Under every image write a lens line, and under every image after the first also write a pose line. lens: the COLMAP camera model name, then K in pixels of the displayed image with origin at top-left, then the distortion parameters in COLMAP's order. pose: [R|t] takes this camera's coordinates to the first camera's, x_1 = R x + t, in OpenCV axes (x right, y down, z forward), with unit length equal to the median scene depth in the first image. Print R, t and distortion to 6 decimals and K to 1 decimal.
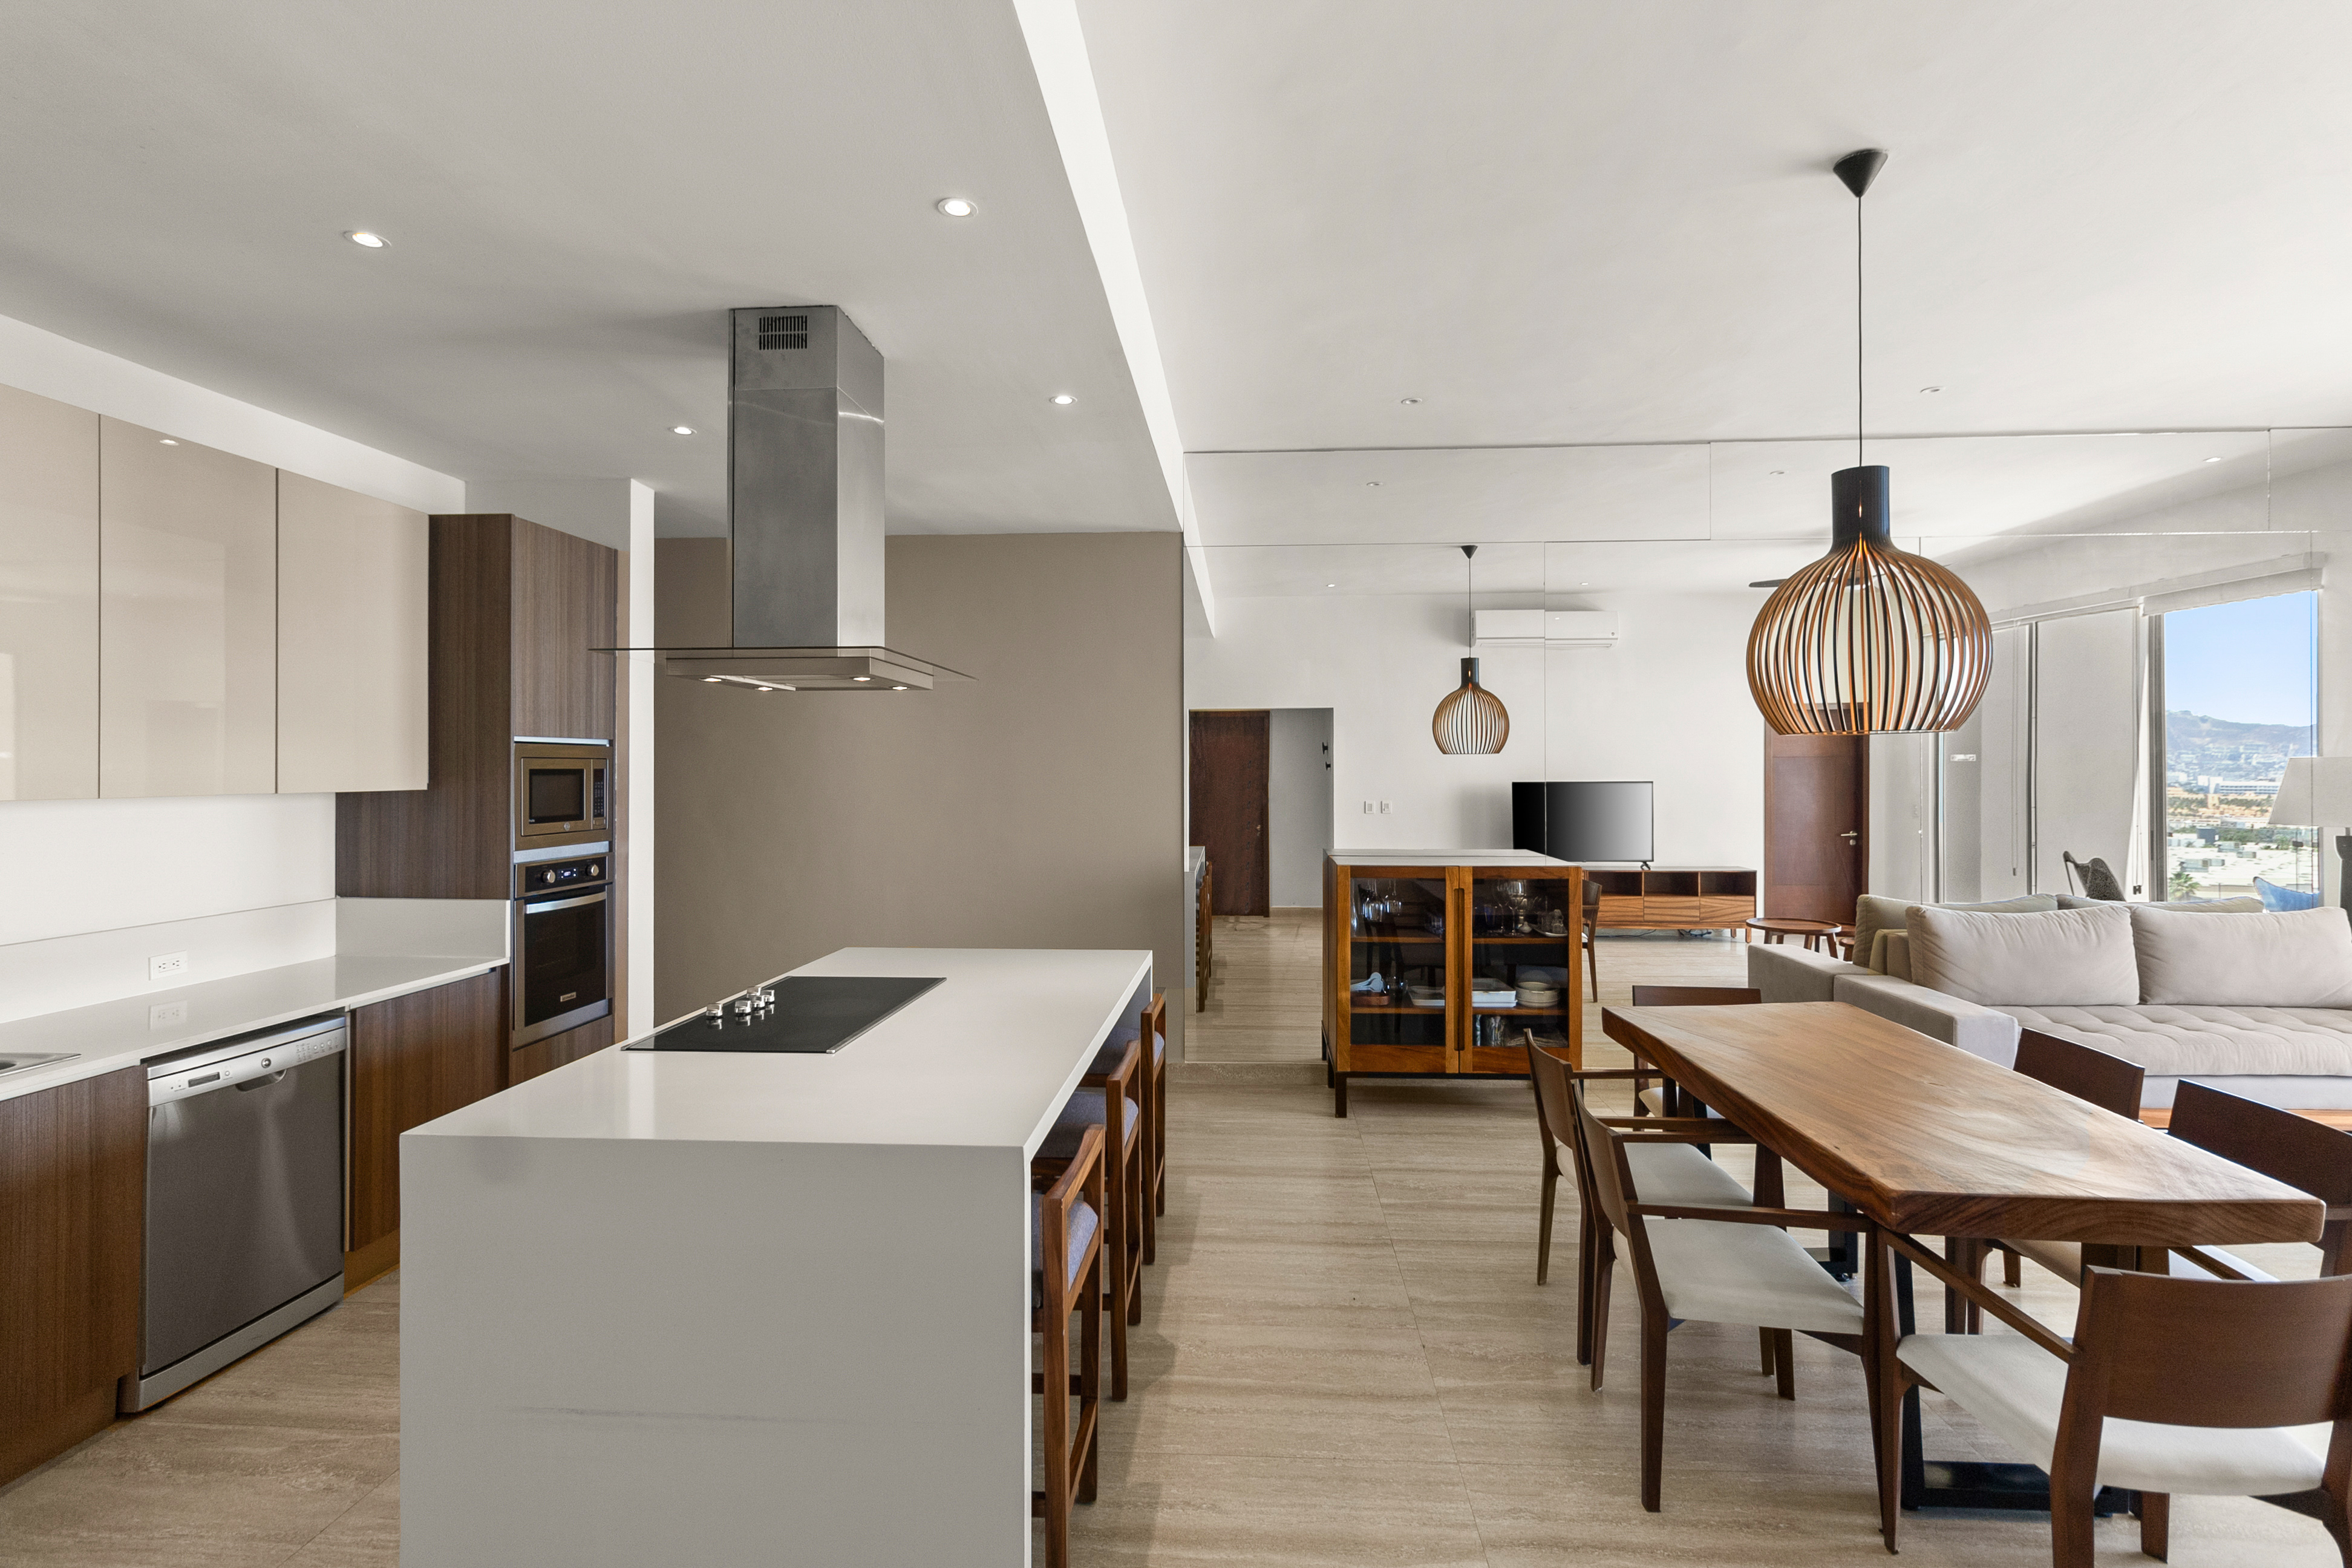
lens RADIAL K [[1094.3, 0, 1198.4], [0, 1094.3, 762.6], [0, 0, 1]] dist [-0.001336, -0.000334]
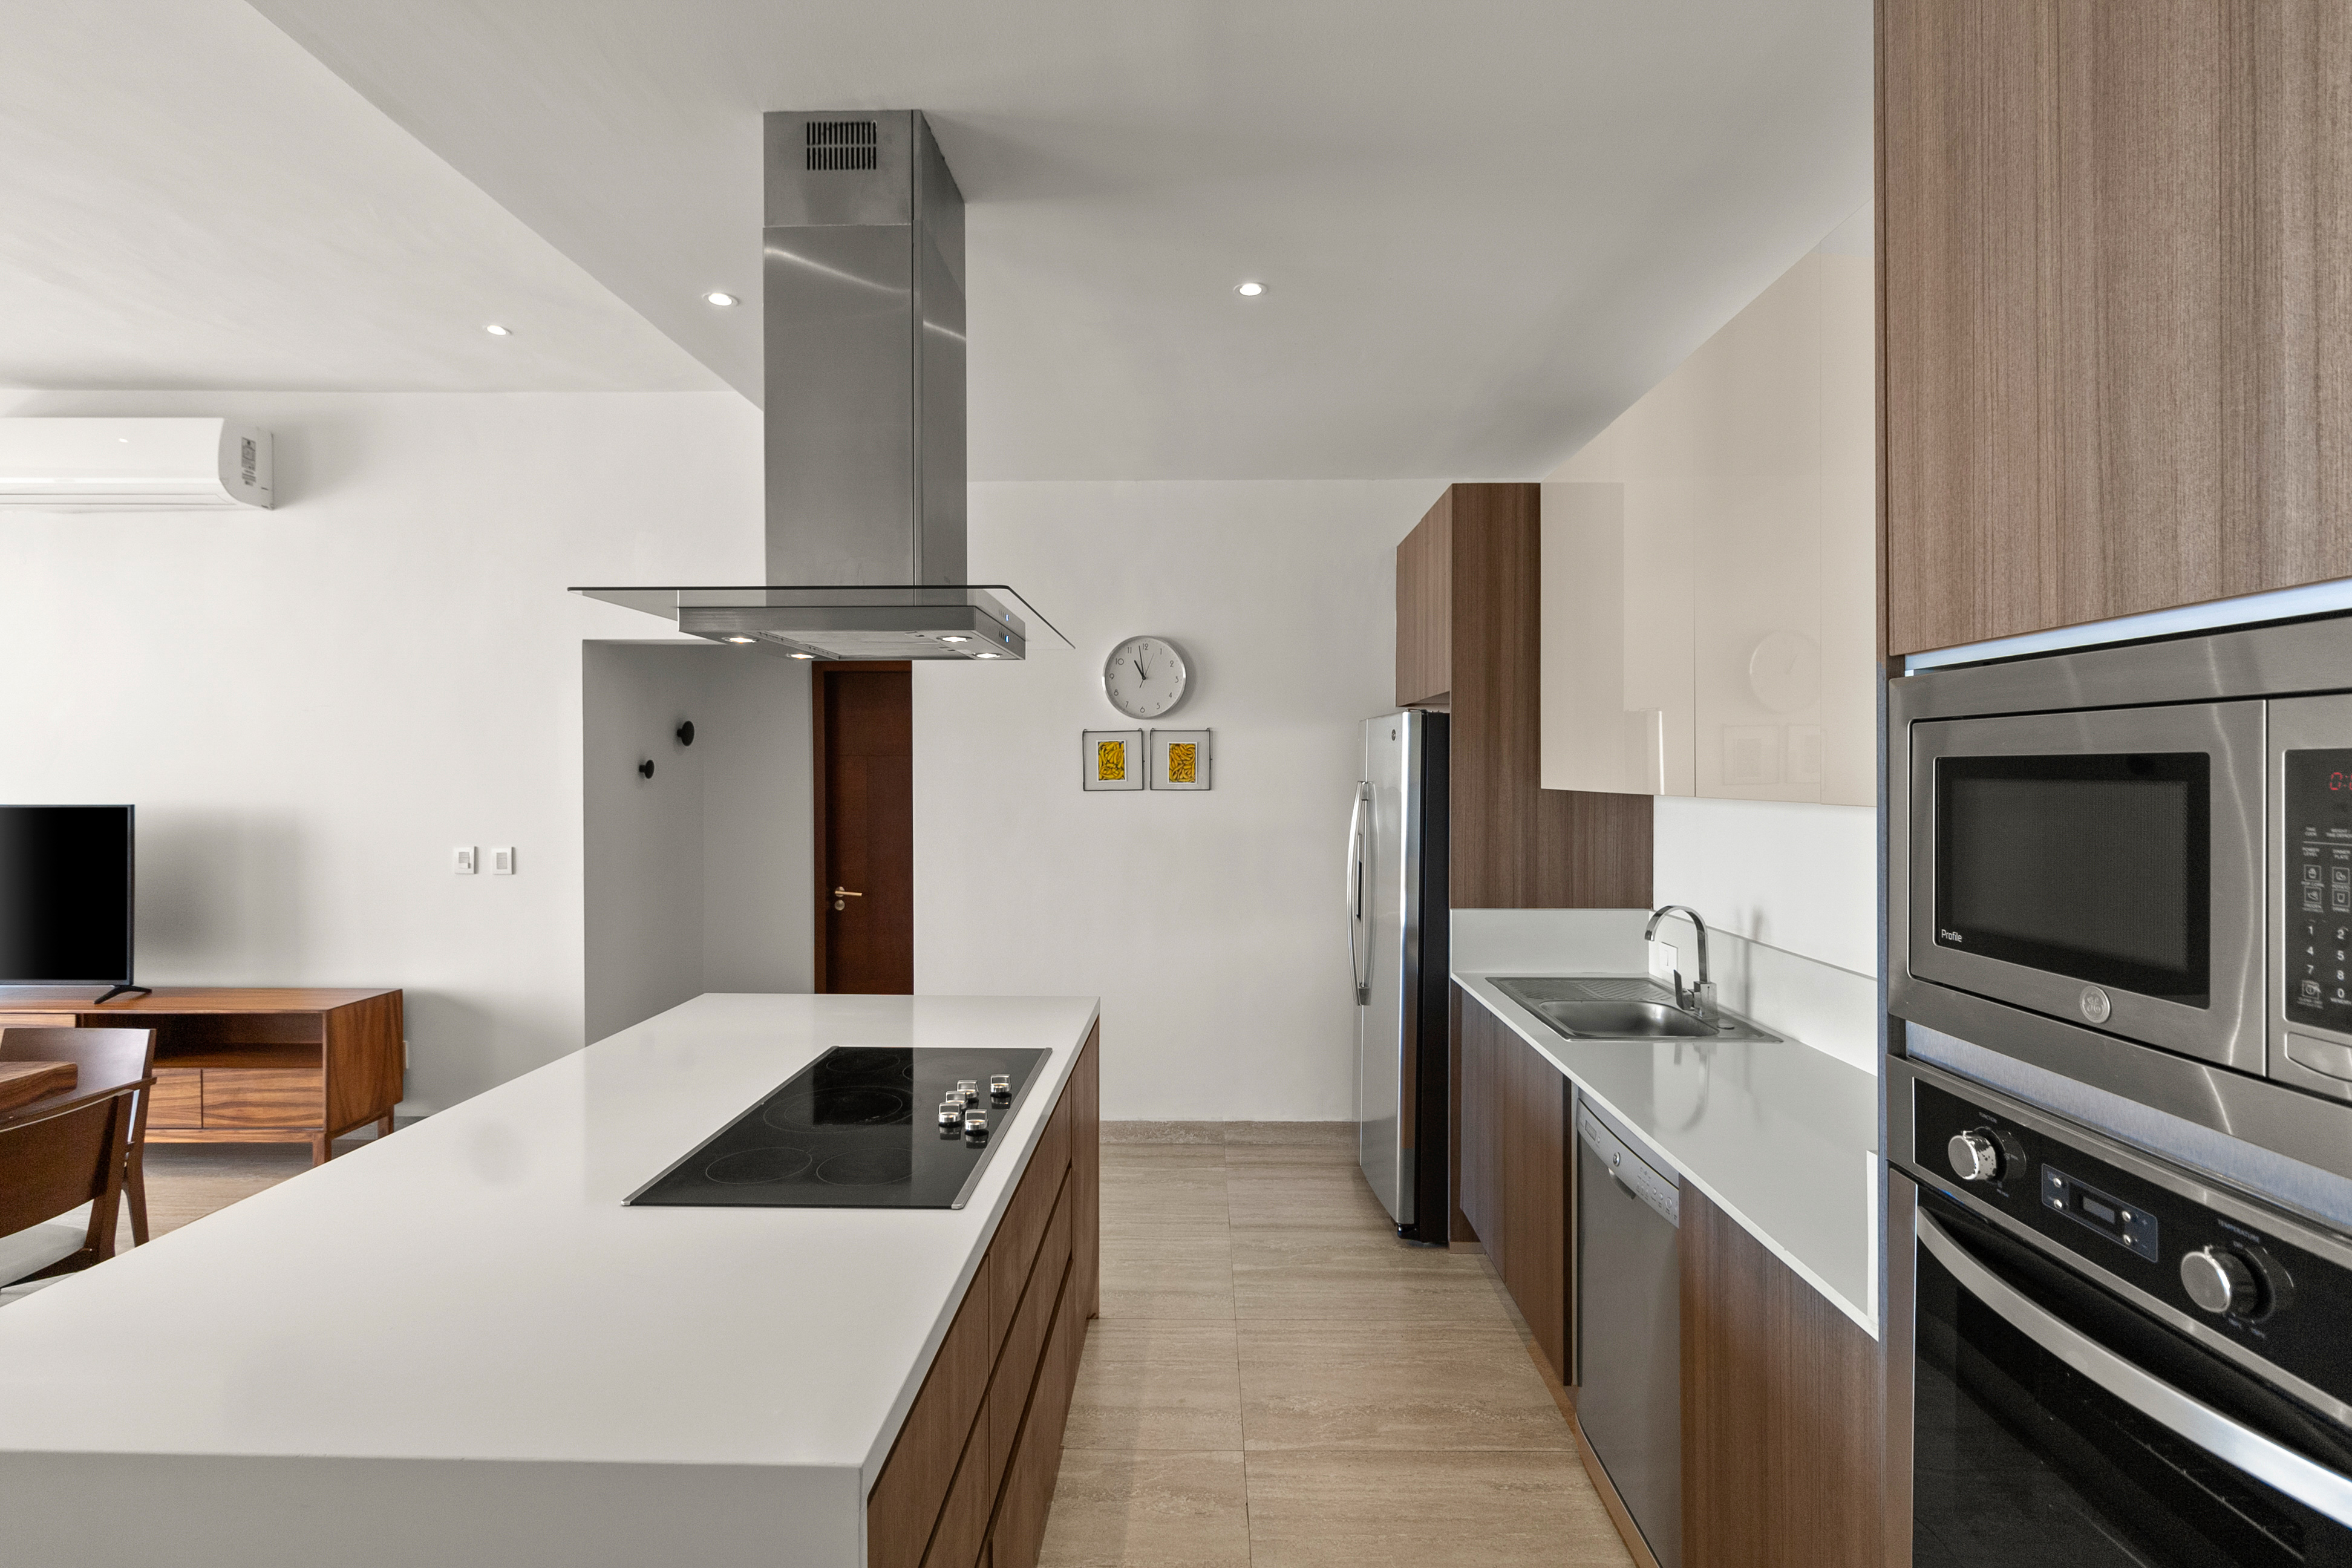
lens RADIAL K [[1092.5, 0, 1180.5], [0, 1092.5, 773.9], [0, 0, 1]] dist [0.001775, -0.000022]
pose [[-0.999476, 0.002775, -0.032242, -0.320385], [0.002823, 0.999995, -0.001443, 0.007926], [0.032238, -0.001533, -0.999479, 1.038426]]
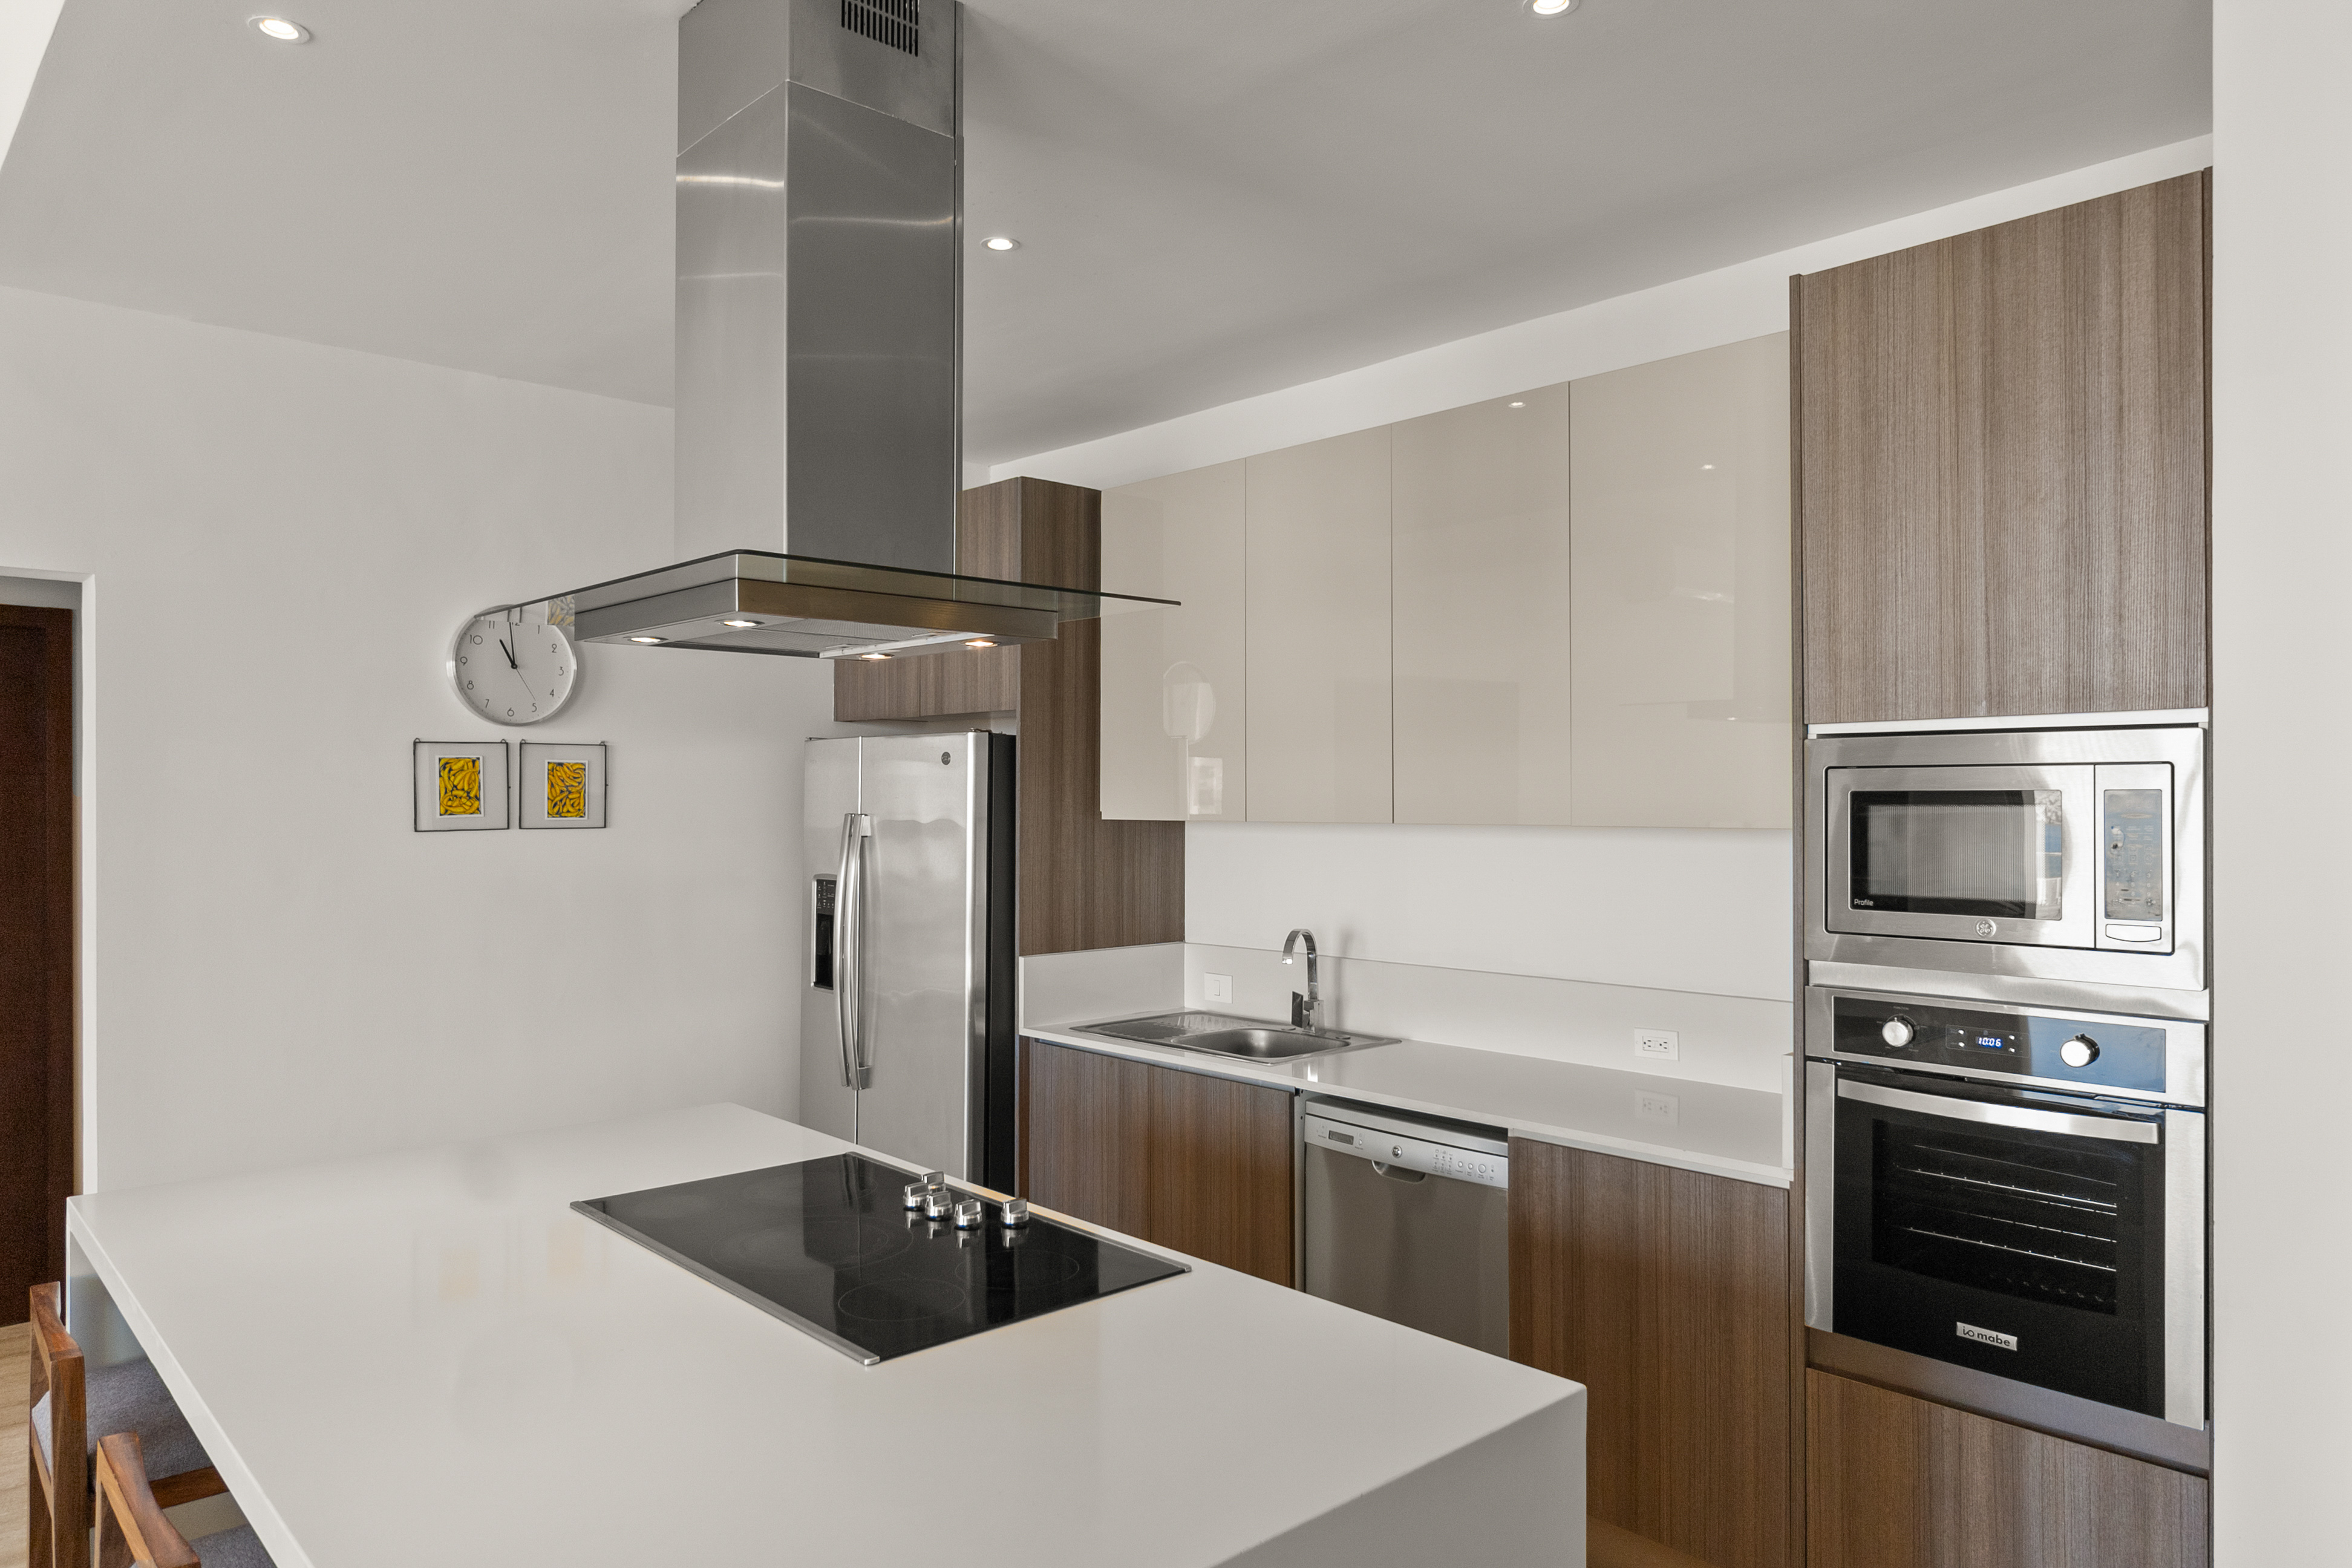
lens RADIAL K [[1496.9, 0, 1181.3], [0, 1496.9, 796.3], [0, 0, 1]] dist [-0.003979, -0.002002]
pose [[-0.692207, 0.001897, -0.721697, 0.041754], [0.006387, 0.999973, -0.003497, 0.006592], [0.721671, -0.007029, -0.692200, 0.996375]]
